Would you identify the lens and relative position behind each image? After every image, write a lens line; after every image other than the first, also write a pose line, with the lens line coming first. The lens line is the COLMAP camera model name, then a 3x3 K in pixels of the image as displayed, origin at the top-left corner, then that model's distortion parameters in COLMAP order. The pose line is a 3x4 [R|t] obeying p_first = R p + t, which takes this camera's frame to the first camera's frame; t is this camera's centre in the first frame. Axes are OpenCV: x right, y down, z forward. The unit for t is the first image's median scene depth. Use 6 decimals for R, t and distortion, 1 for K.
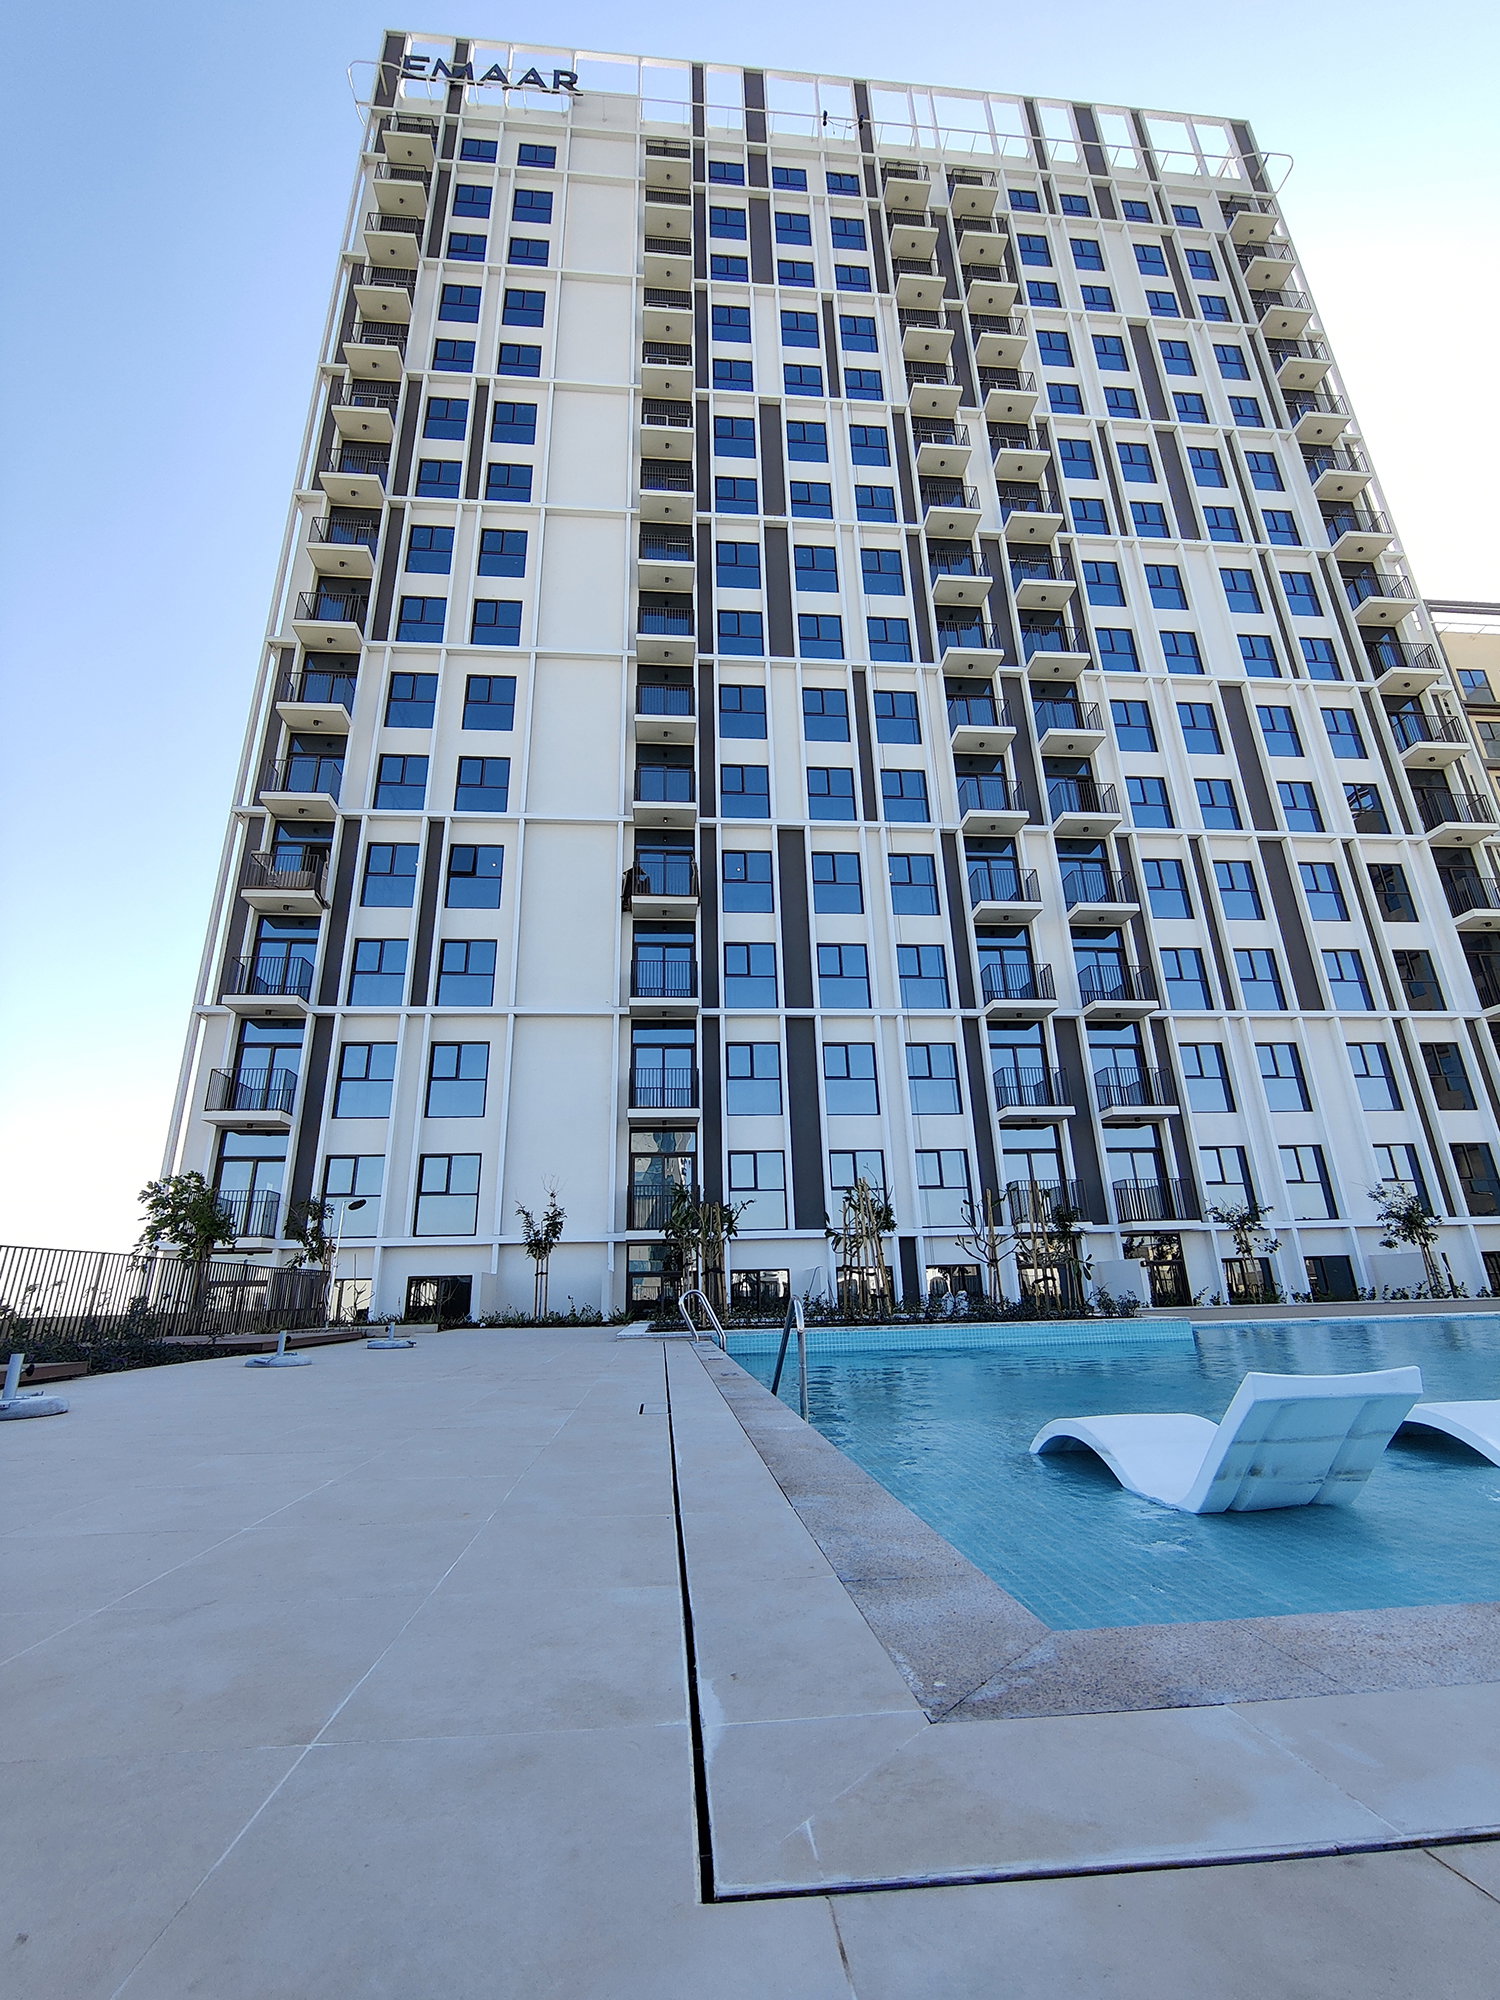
lens RADIAL K [[862.7, 0, 743.7], [0, 862.7, 996.1], [0, 0, 1]] dist [-0.004955, 0.000596]
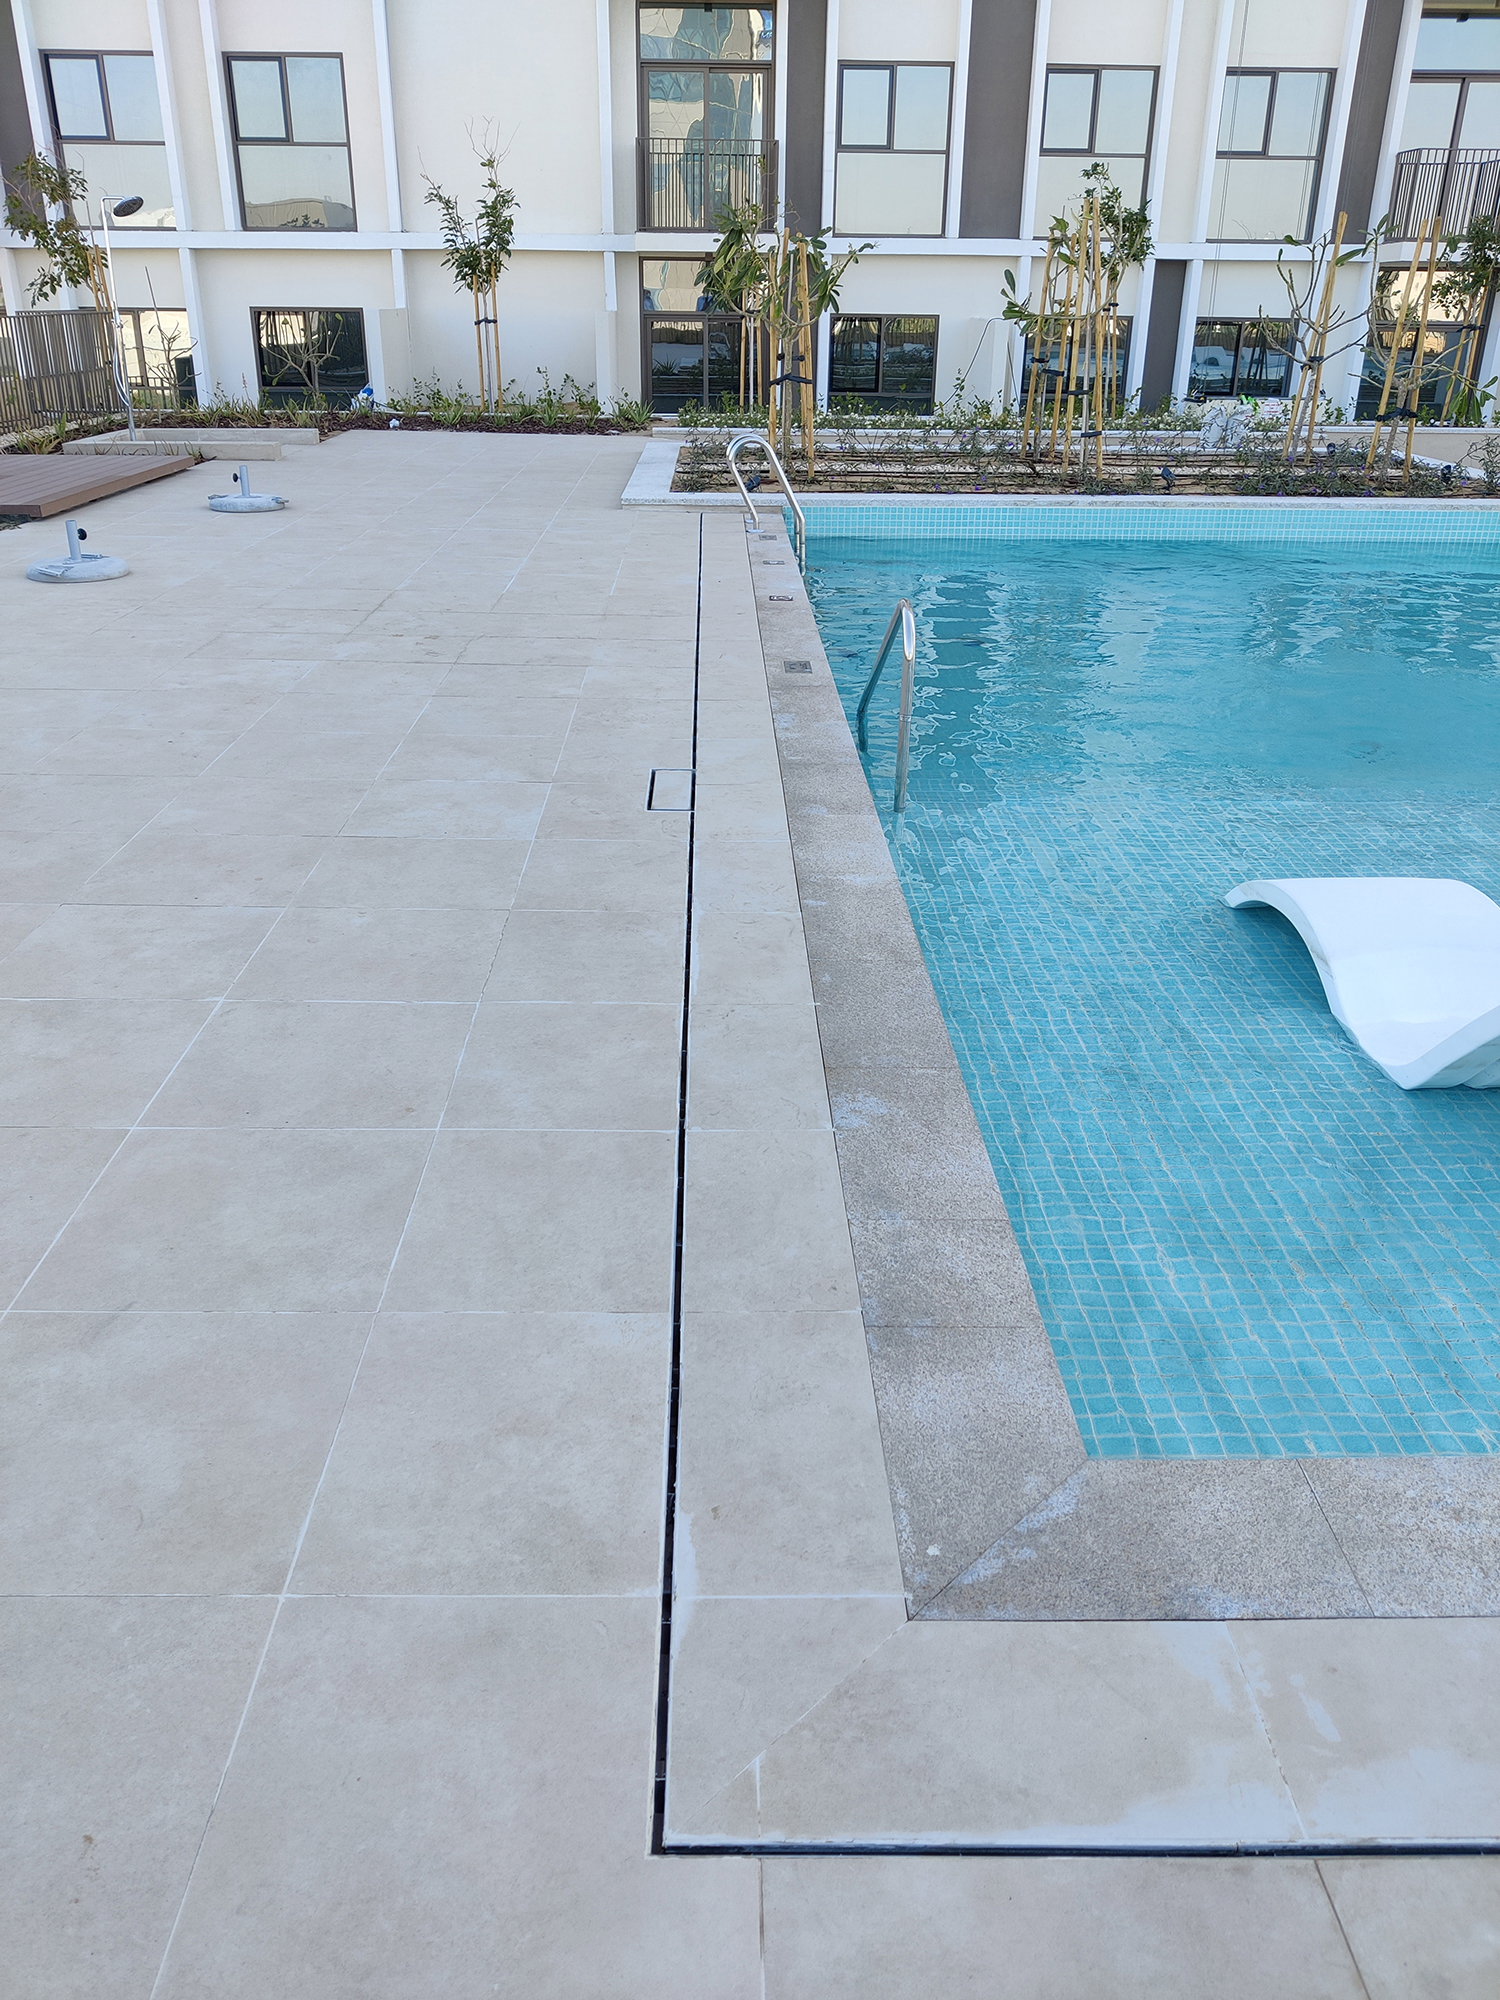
lens RADIAL K [[1518.0, 0, 748.4], [0, 1518.0, 1008.7], [0, 0, 1]] dist [0.004859, -0.020514]
pose [[0.997002, 0.063651, -0.044005, 0.044955], [-0.014892, 0.715868, 0.698076, -0.536531], [0.075935, -0.695328, 0.714670, 0.155654]]
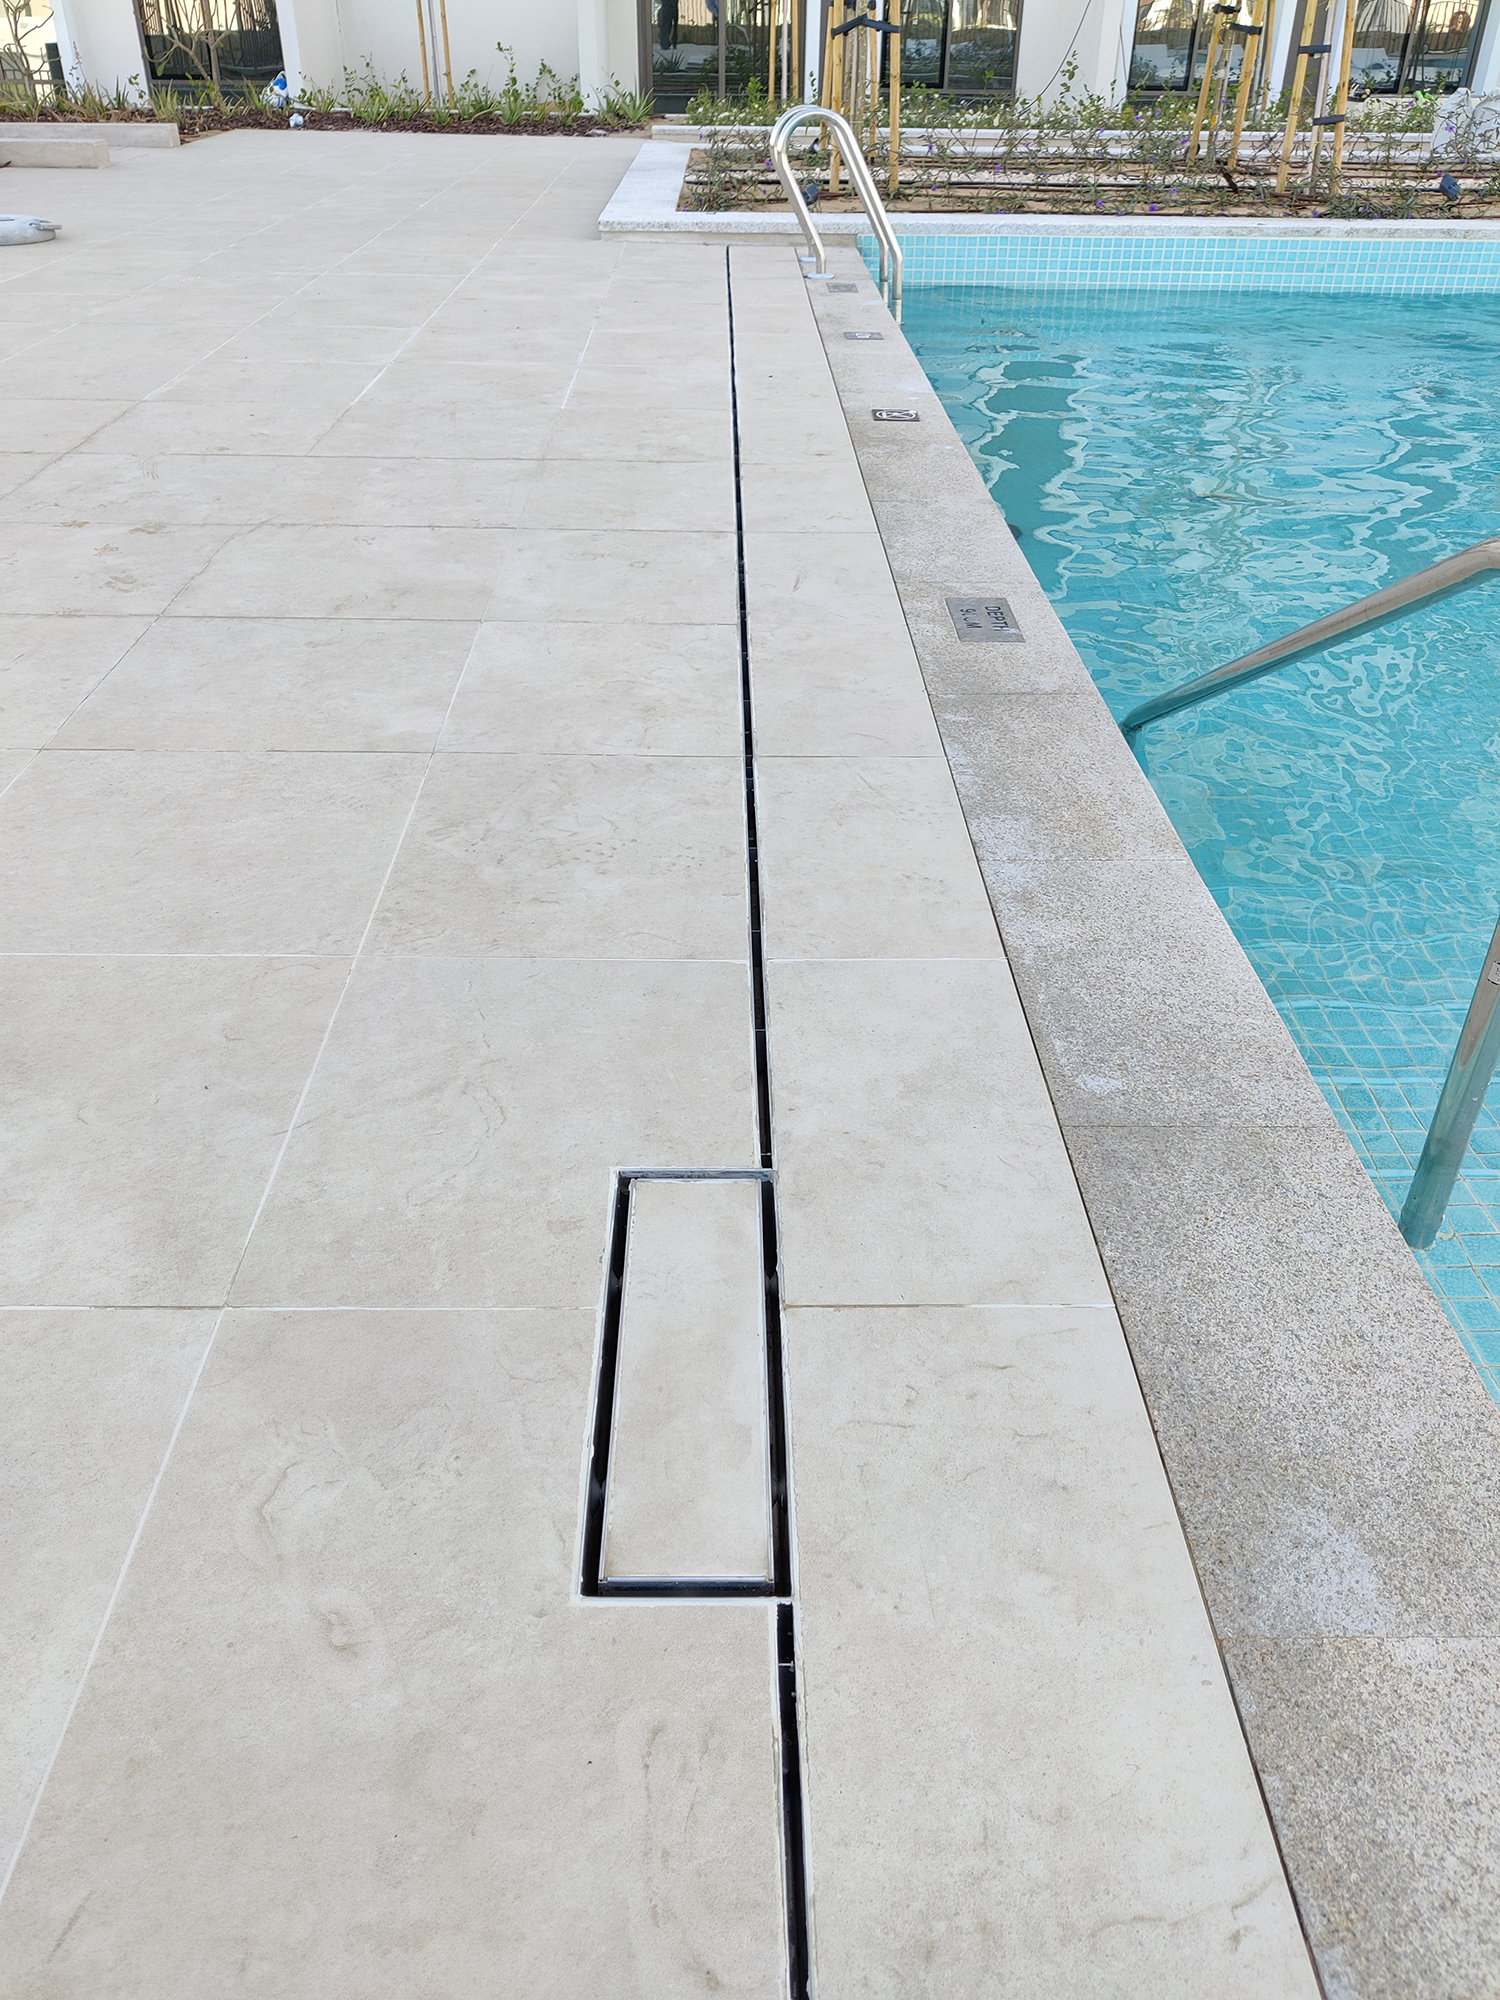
lens RADIAL K [[1518.0, 0, 759.2], [0, 1518.0, 991.5], [0, 0, 1]] dist [0.004859, -0.020514]
pose [[0.996911, 0.070431, -0.034755, -0.222143], [-0.015956, 0.614905, 0.788440, 0.556090], [0.076902, -0.785450, 0.614129, 2.303114]]
